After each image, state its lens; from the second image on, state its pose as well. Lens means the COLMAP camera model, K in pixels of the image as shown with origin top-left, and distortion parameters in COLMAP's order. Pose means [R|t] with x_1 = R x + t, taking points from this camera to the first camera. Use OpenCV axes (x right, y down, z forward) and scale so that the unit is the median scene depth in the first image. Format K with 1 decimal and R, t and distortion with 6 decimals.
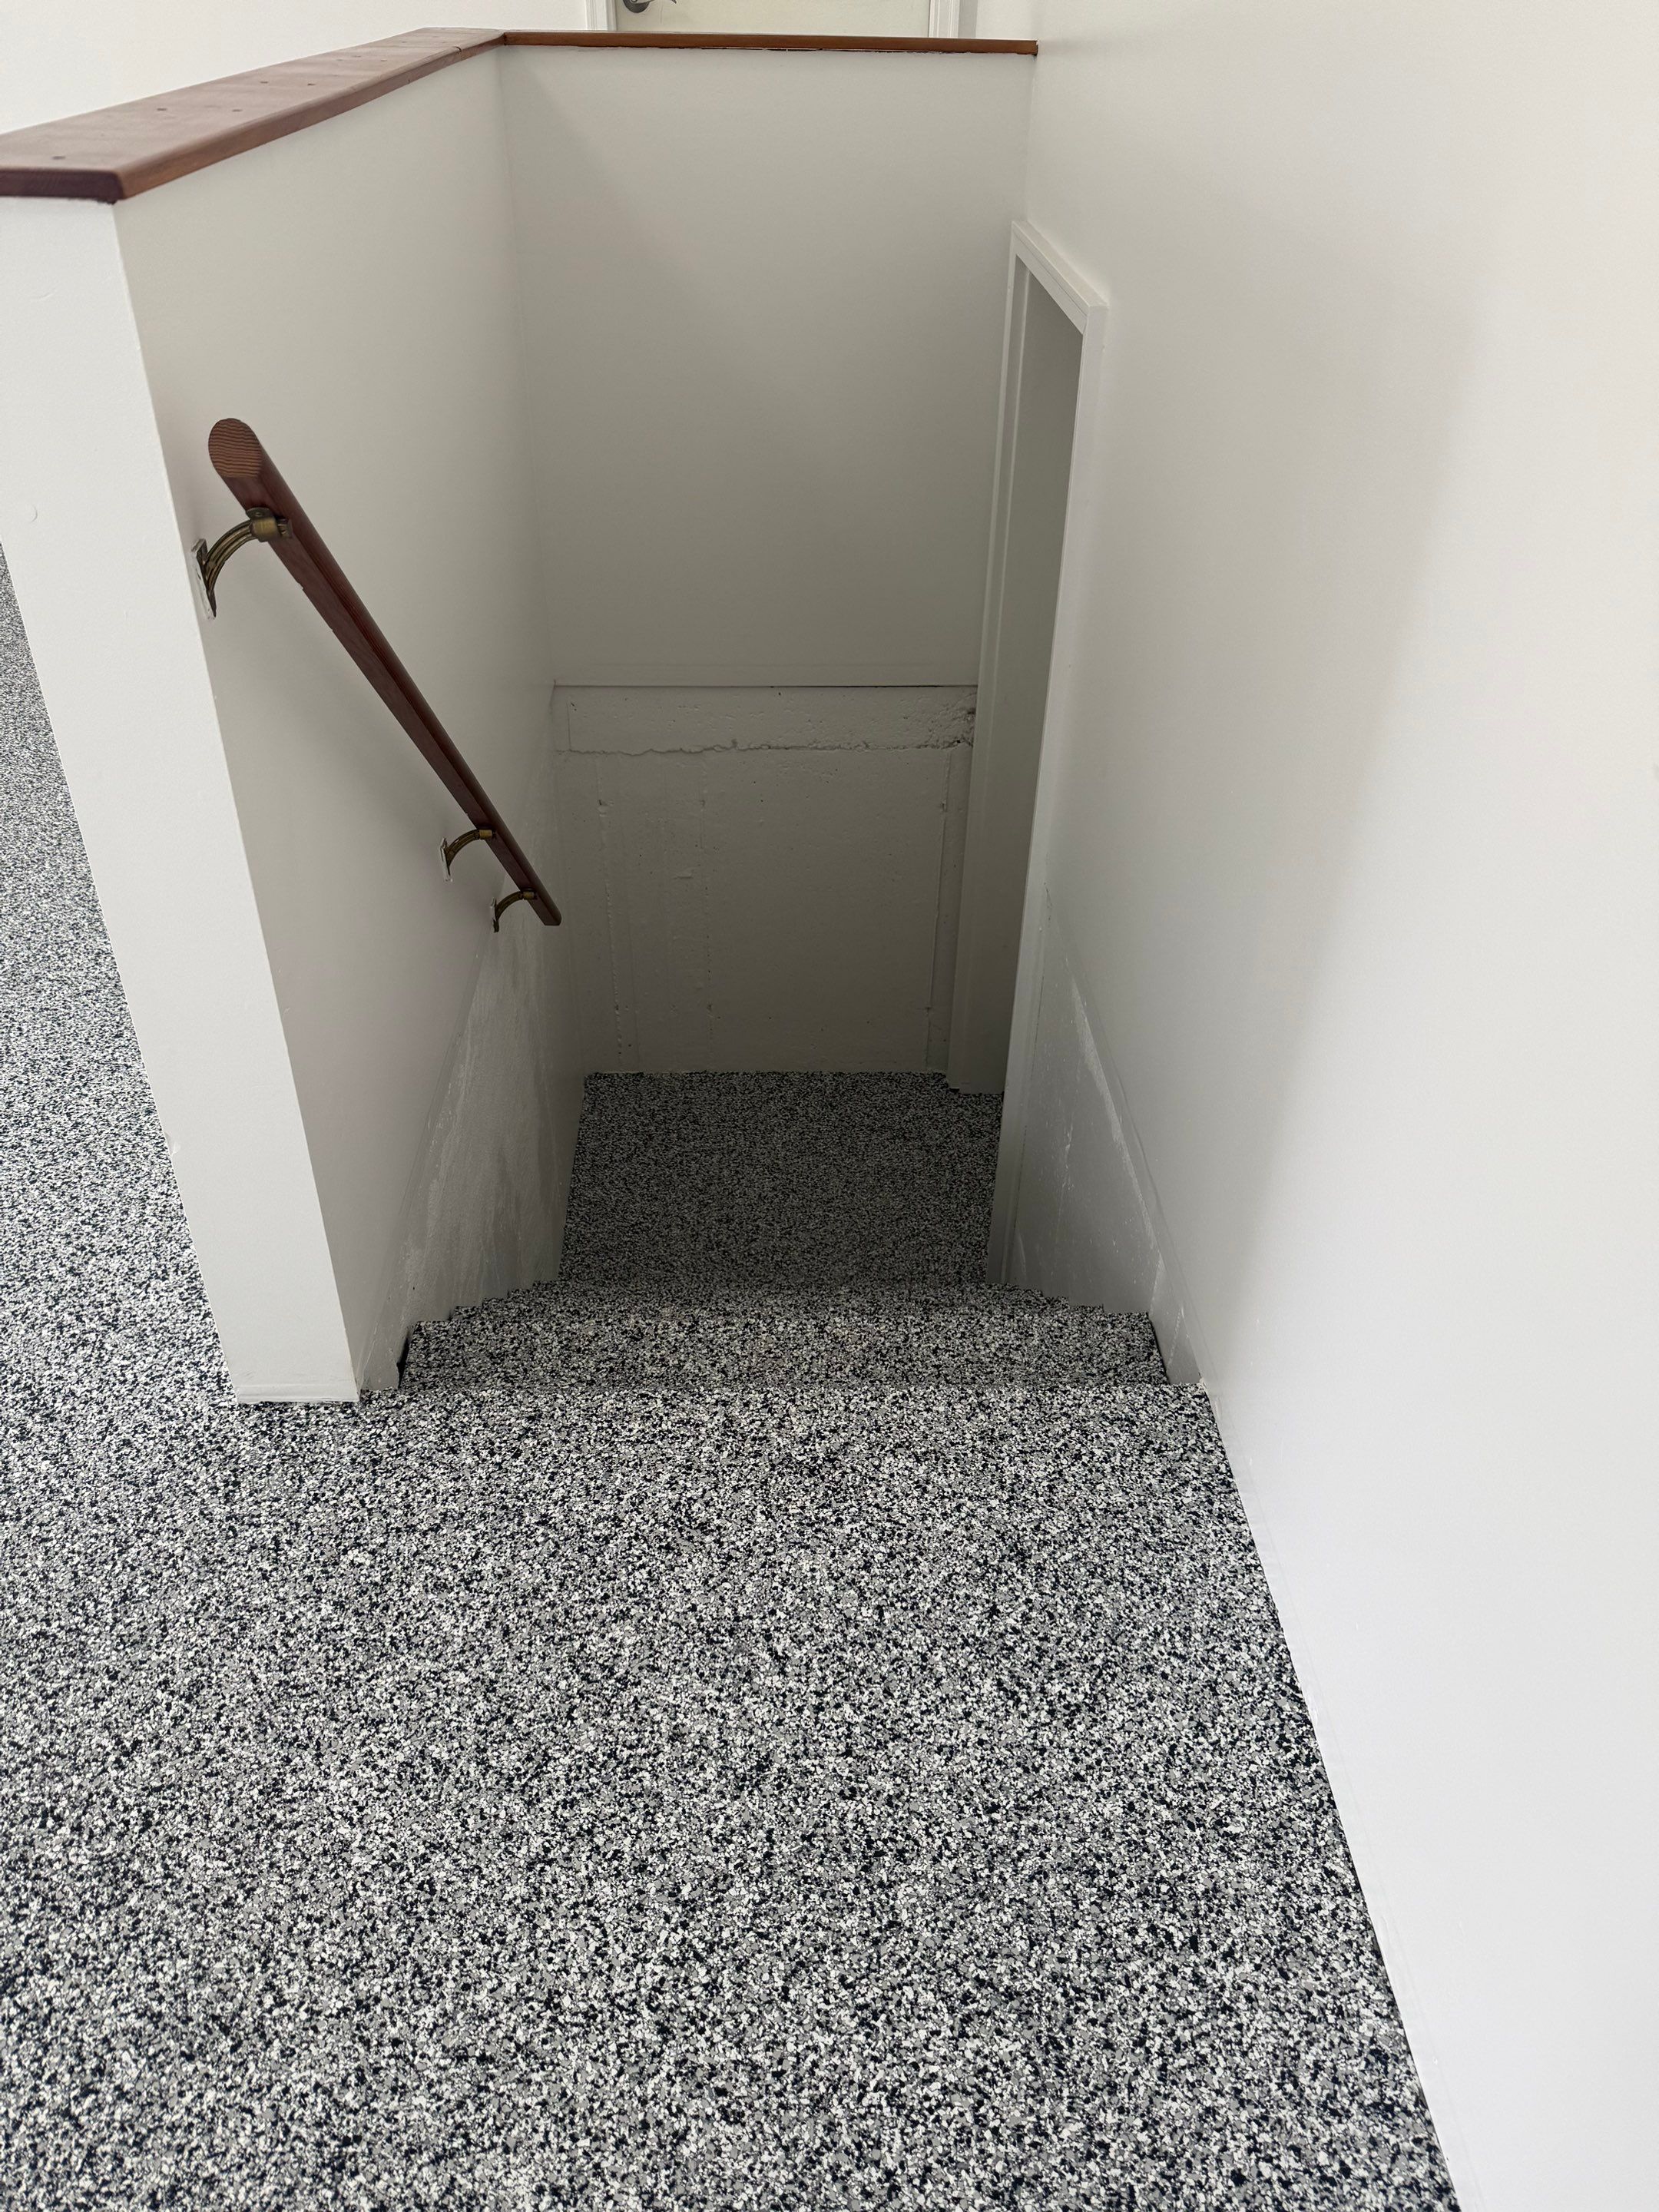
lens RADIAL K [[1549.8, 0, 821.6], [0, 1549.8, 1122.4], [0, 0, 1]] dist [0.041257, -0.055491]
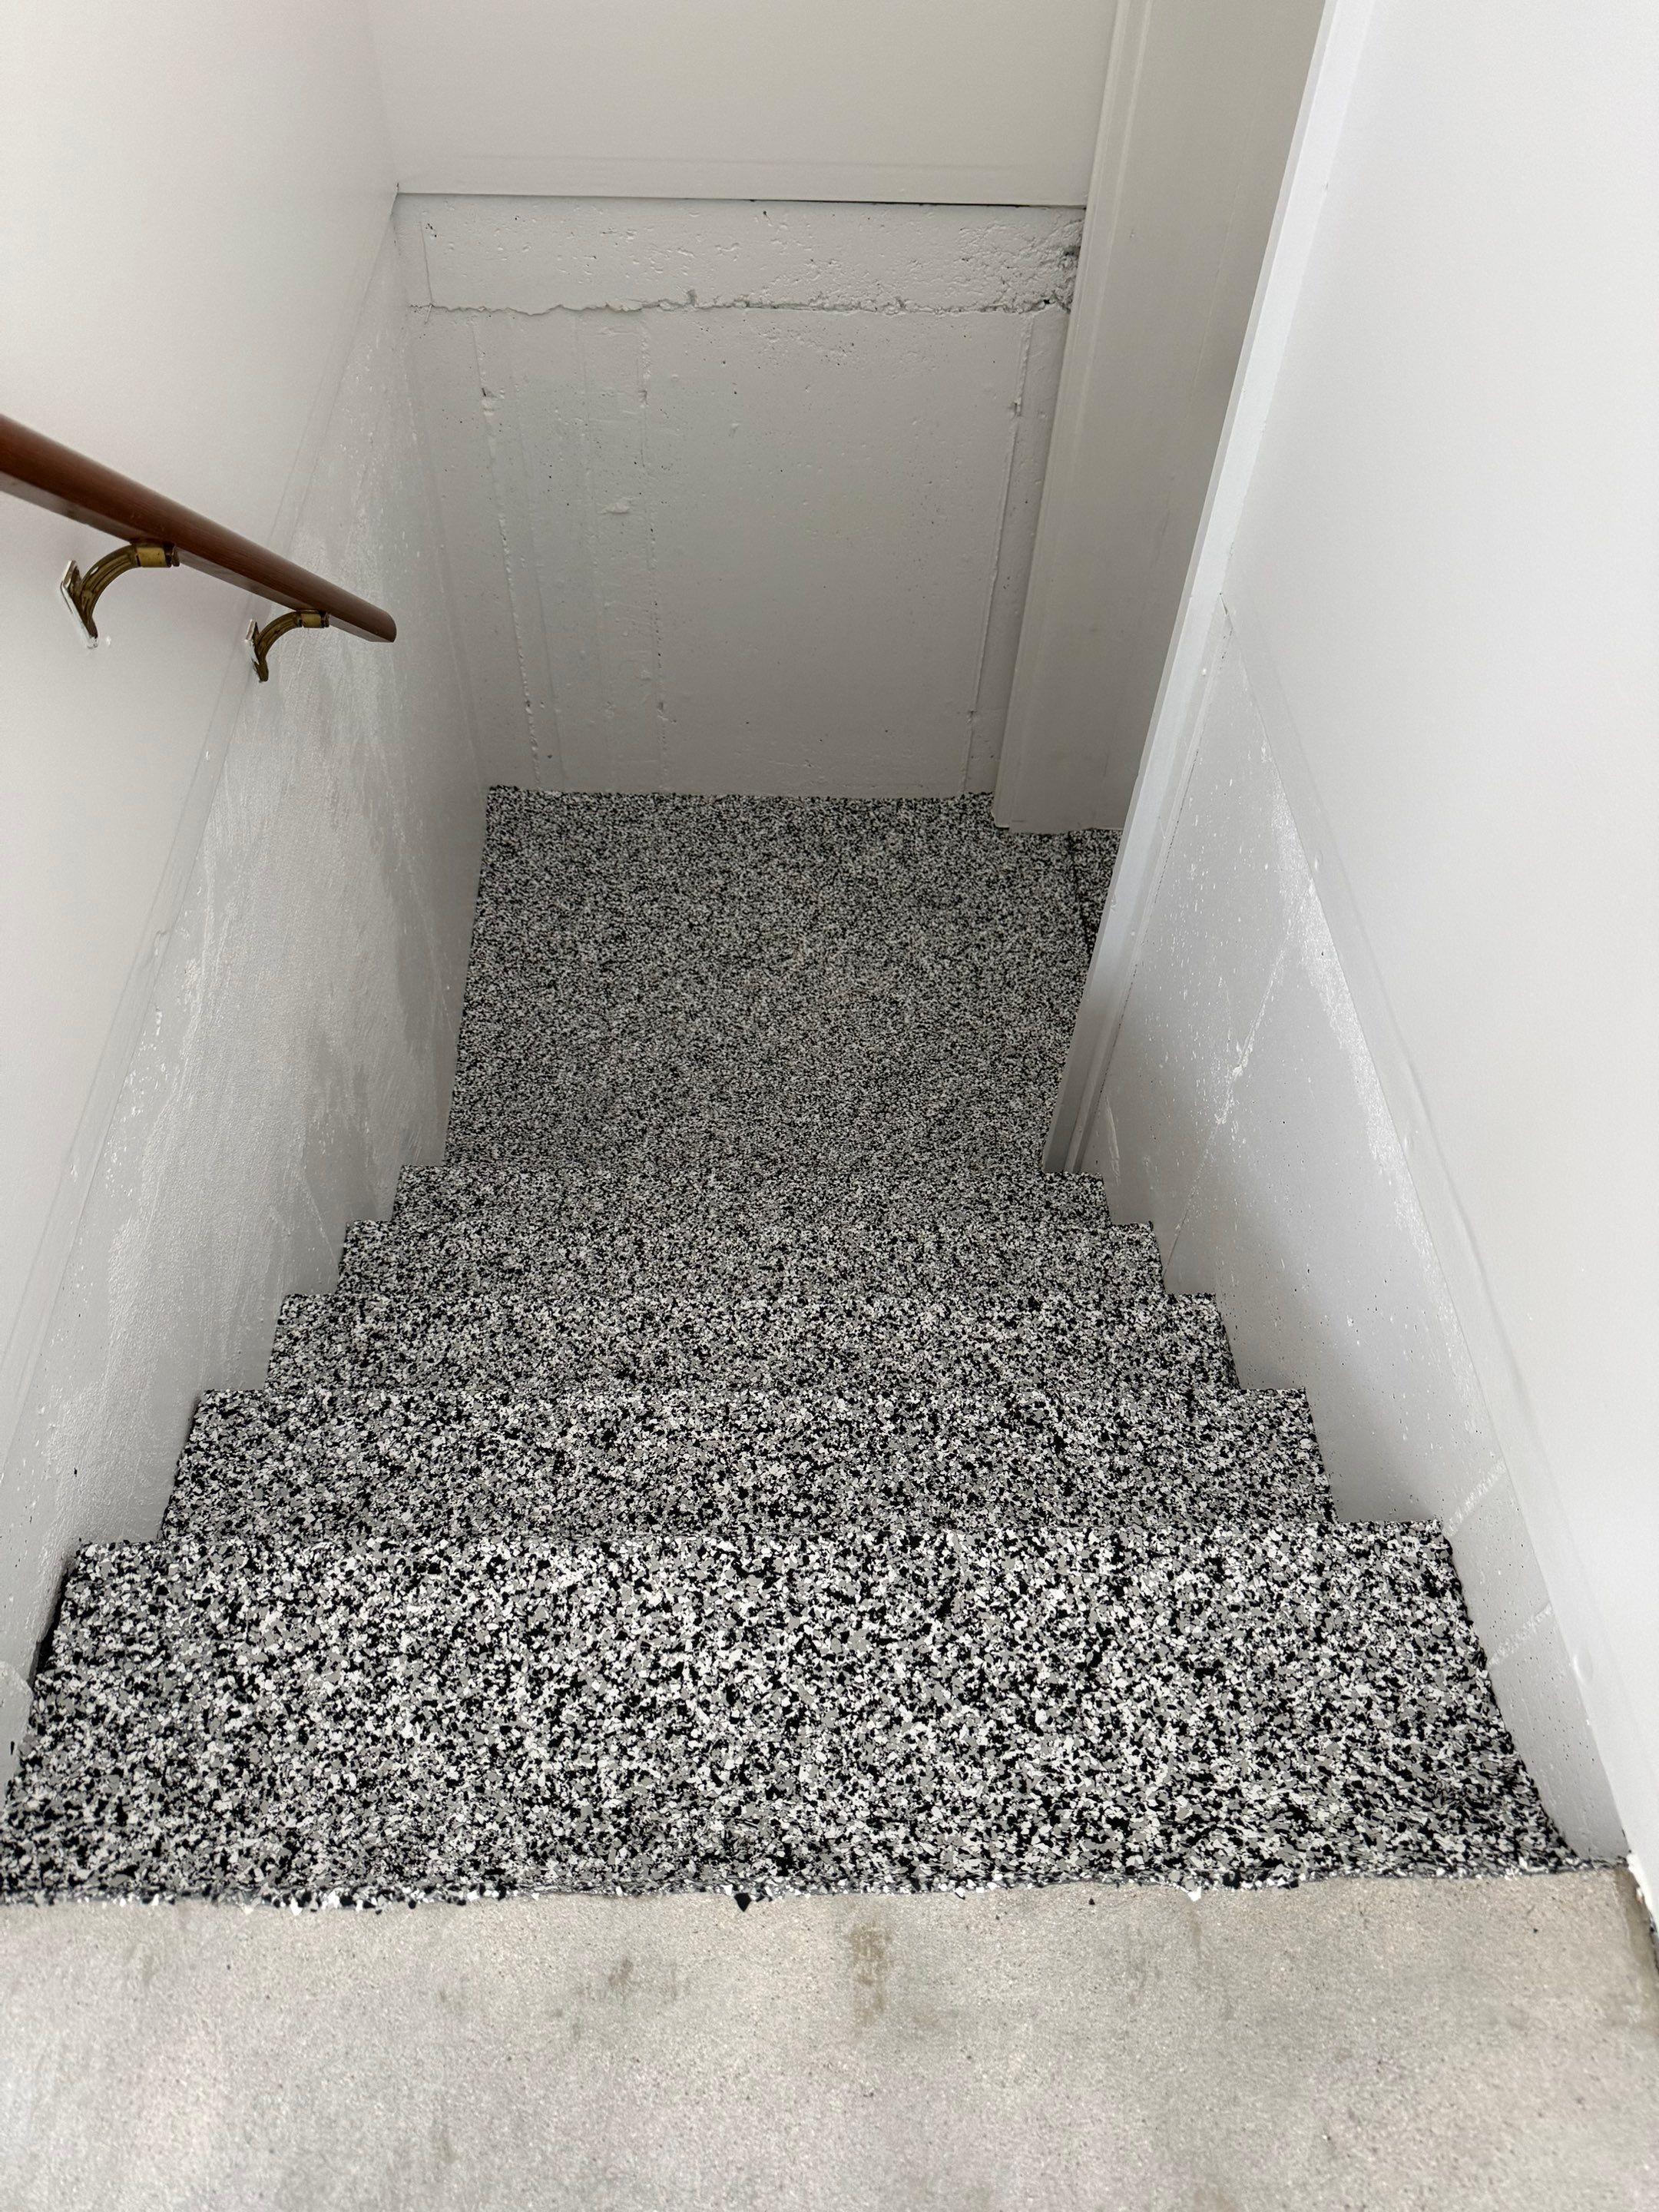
lens RADIAL K [[1549.8, 0, 839.0], [0, 1549.8, 1102.6], [0, 0, 1]] dist [0.041257, -0.055491]
pose [[0.999540, 0.010381, 0.028498, -0.022514], [-0.017387, 0.966008, 0.257927, -0.186338], [-0.024851, -0.258304, 0.965744, 0.610405]]
